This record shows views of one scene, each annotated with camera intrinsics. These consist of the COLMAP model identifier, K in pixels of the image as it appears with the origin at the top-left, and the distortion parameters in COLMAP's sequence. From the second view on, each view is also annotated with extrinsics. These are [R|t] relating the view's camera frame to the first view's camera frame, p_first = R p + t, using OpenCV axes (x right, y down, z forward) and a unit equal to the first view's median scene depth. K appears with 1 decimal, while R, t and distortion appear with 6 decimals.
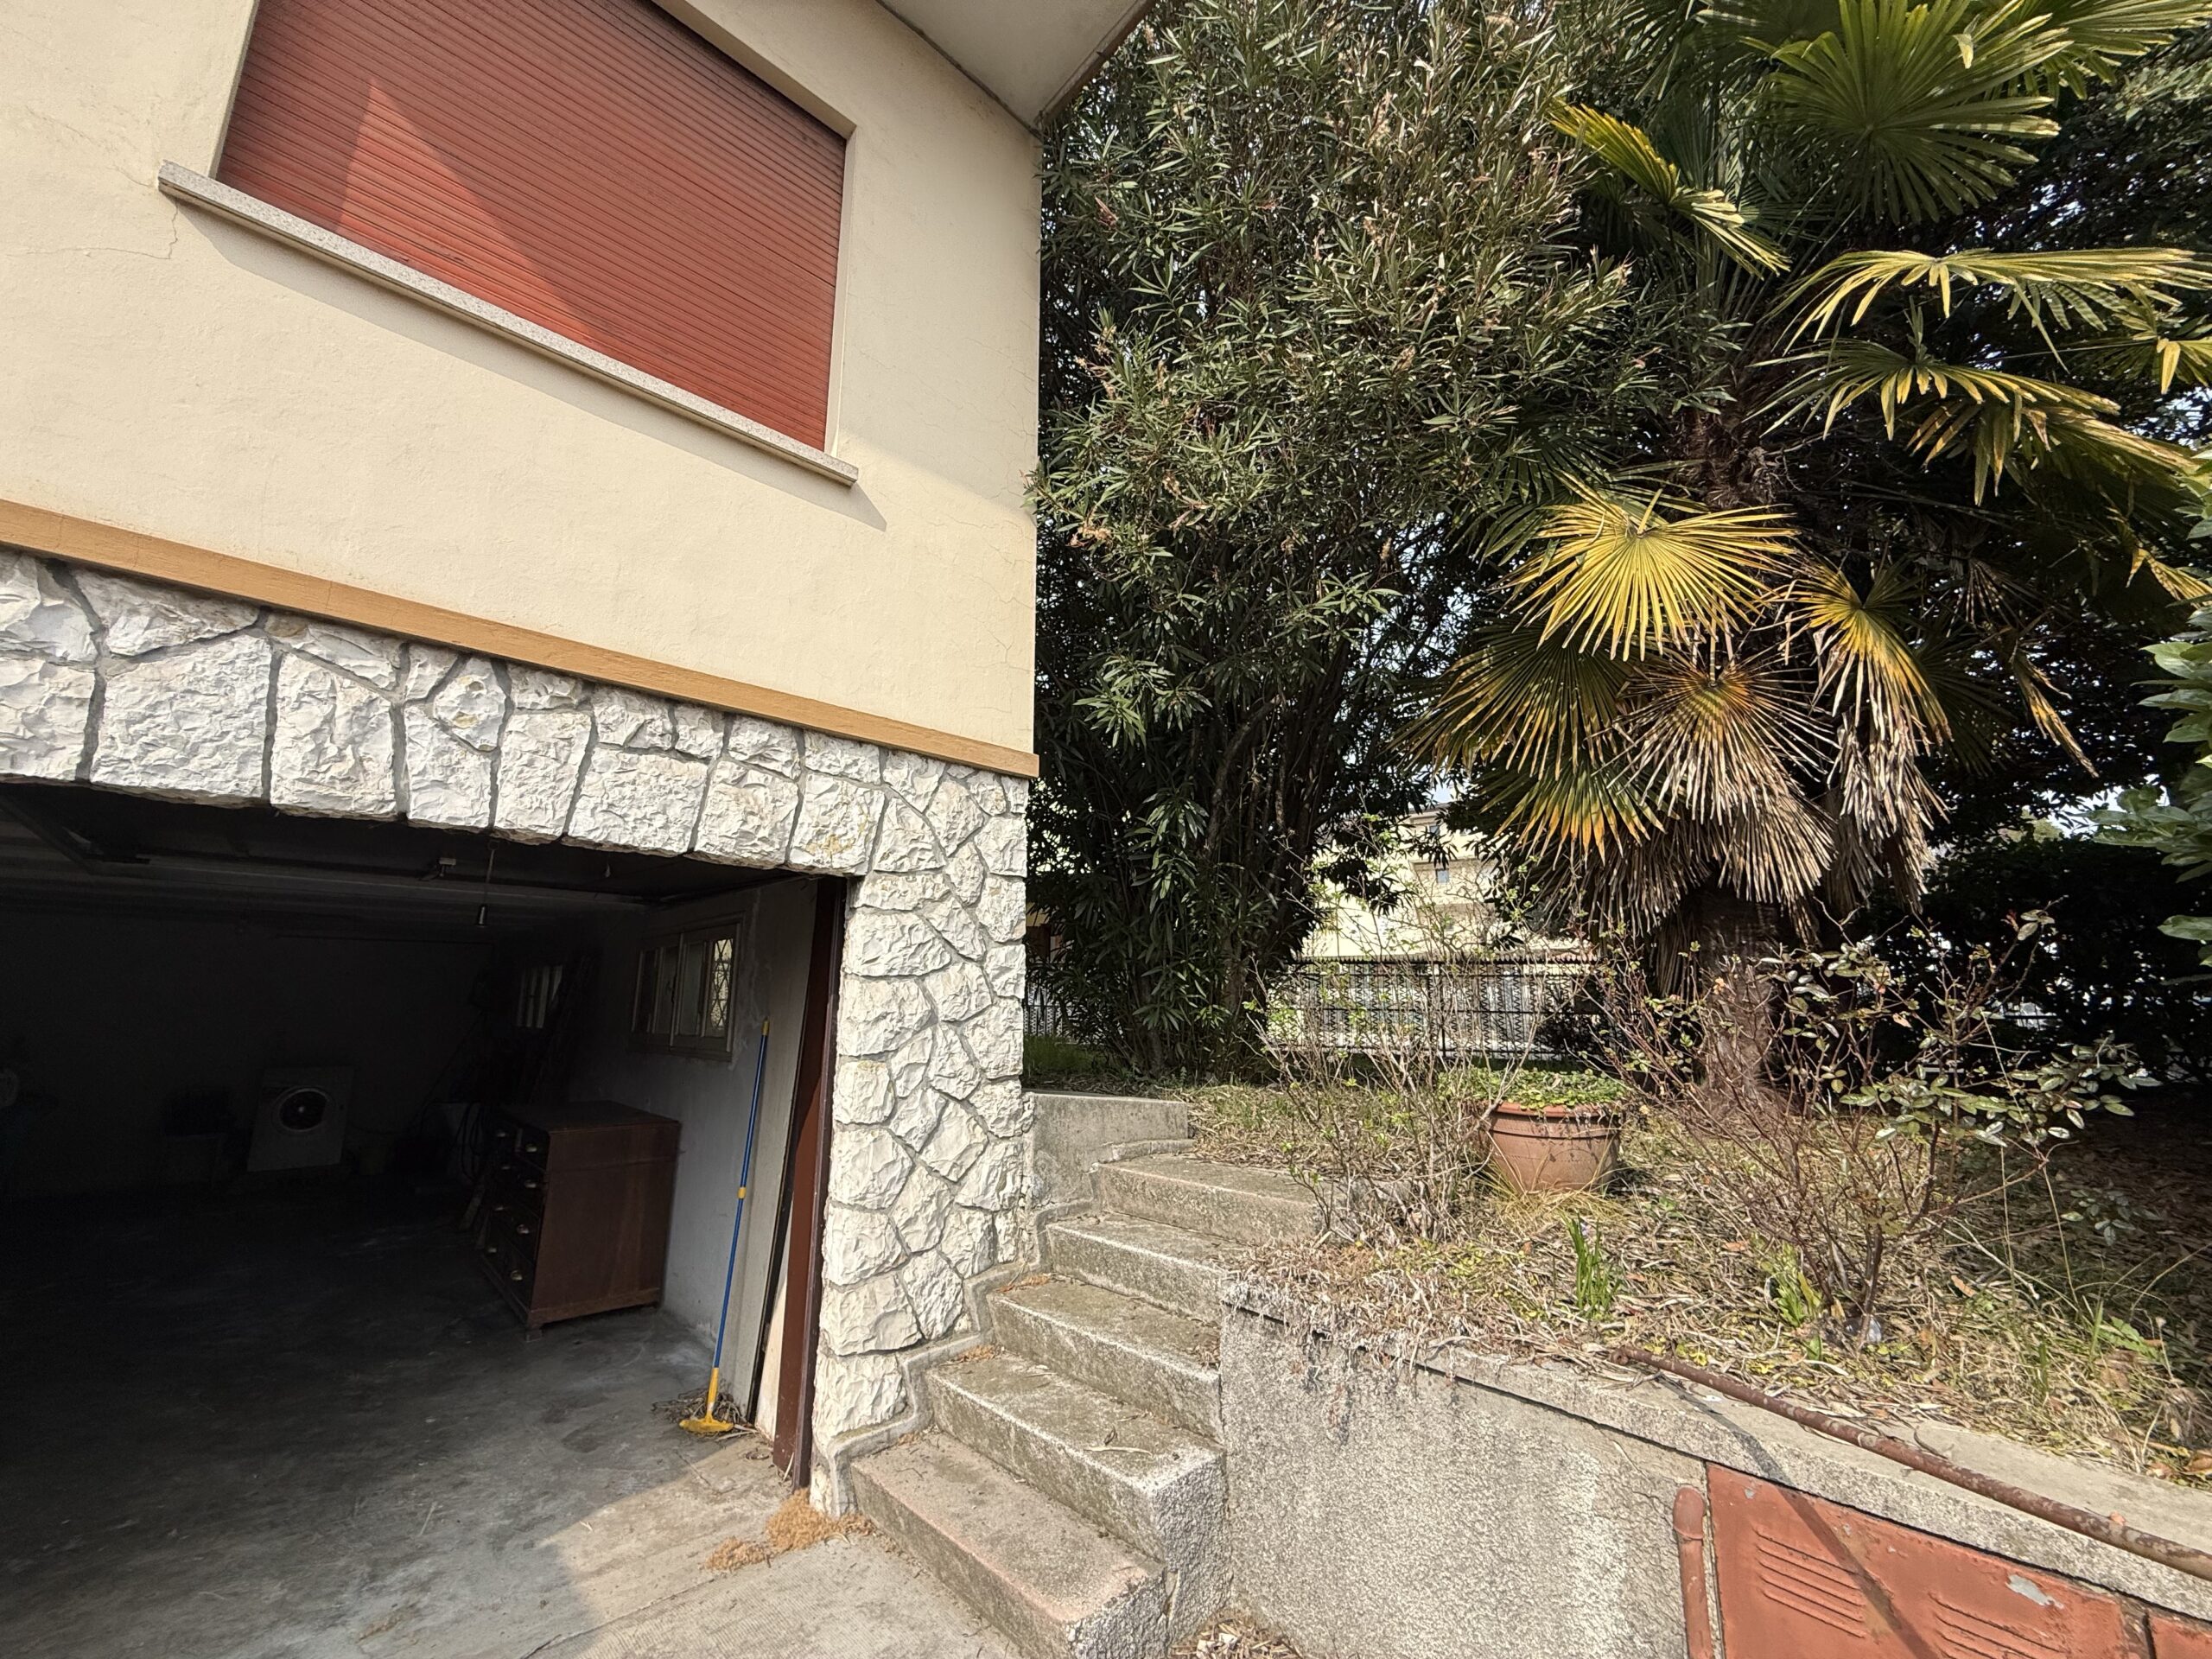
lens RADIAL K [[880.2, 0, 1100.4], [0, 880.2, 827.2], [0, 0, 1]] dist [0.000298, -0.000060]
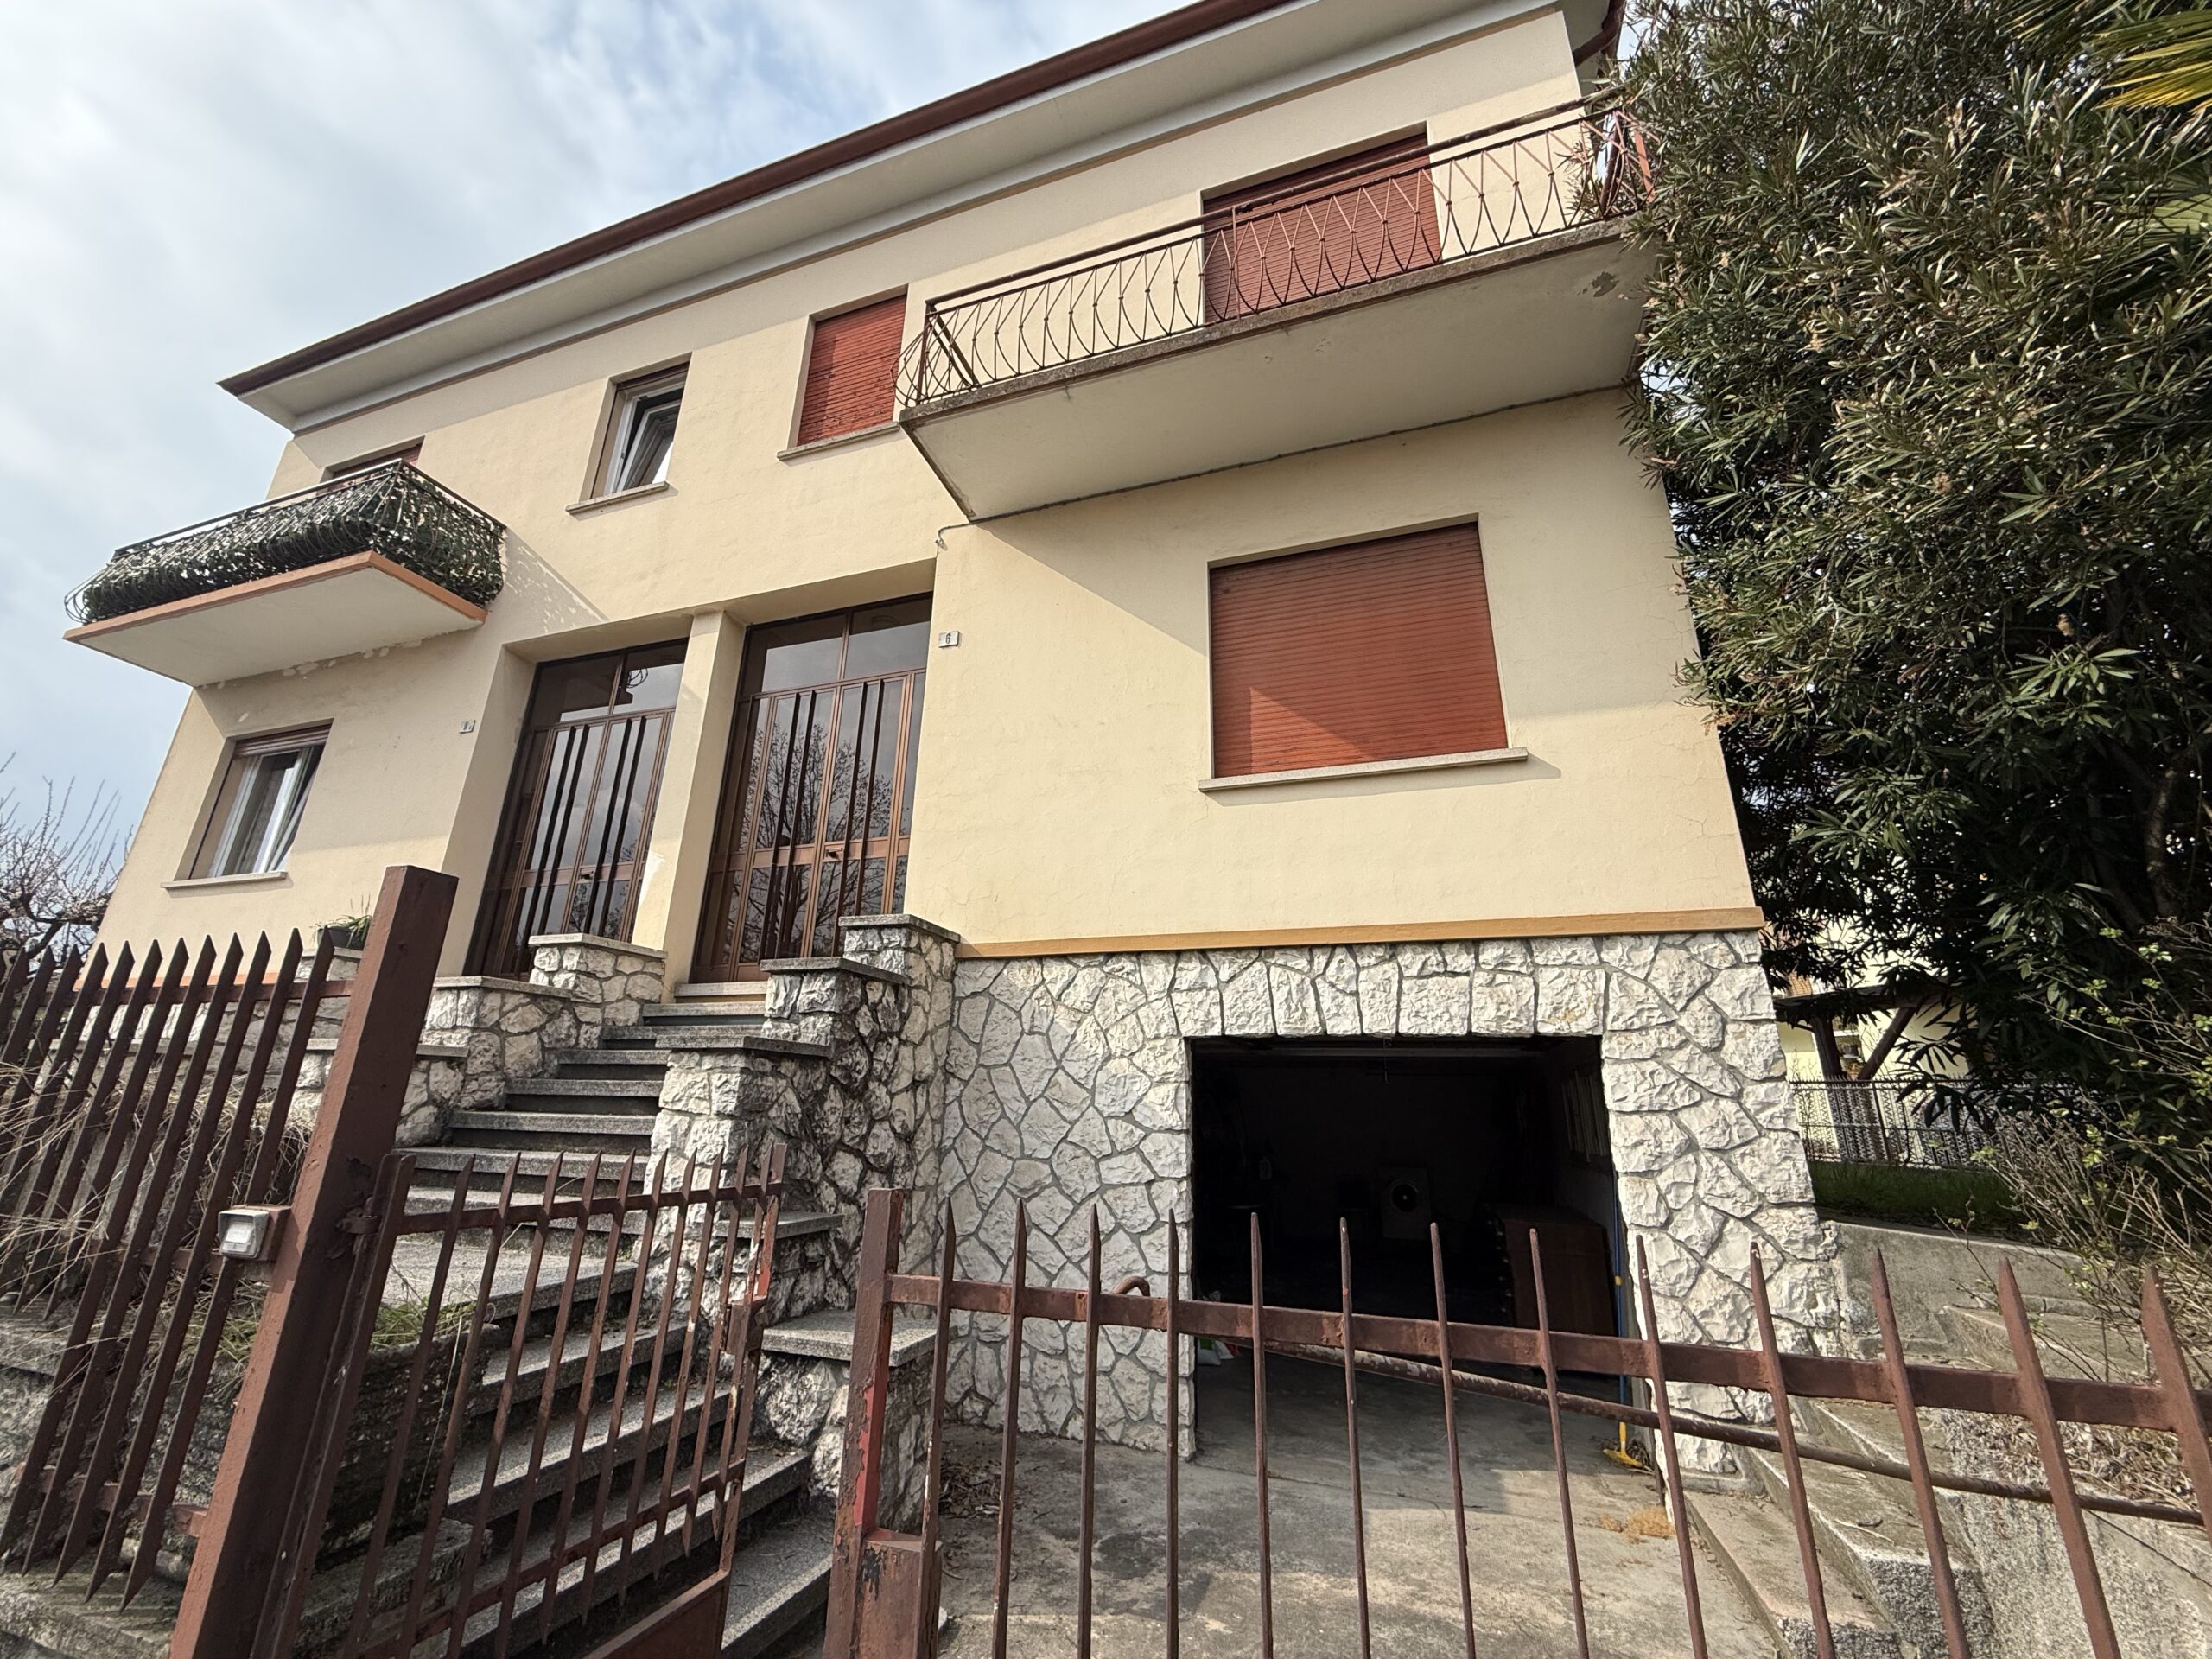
lens RADIAL K [[880.2, 0, 1100.4], [0, 880.2, 827.2], [0, 0, 1]] dist [0.000298, -0.000060]
pose [[0.476329, -0.263158, -0.838963, 0.582497], [0.159376, 0.964197, -0.211953, -0.088942], [0.864702, -0.032751, 0.501216, -0.340109]]
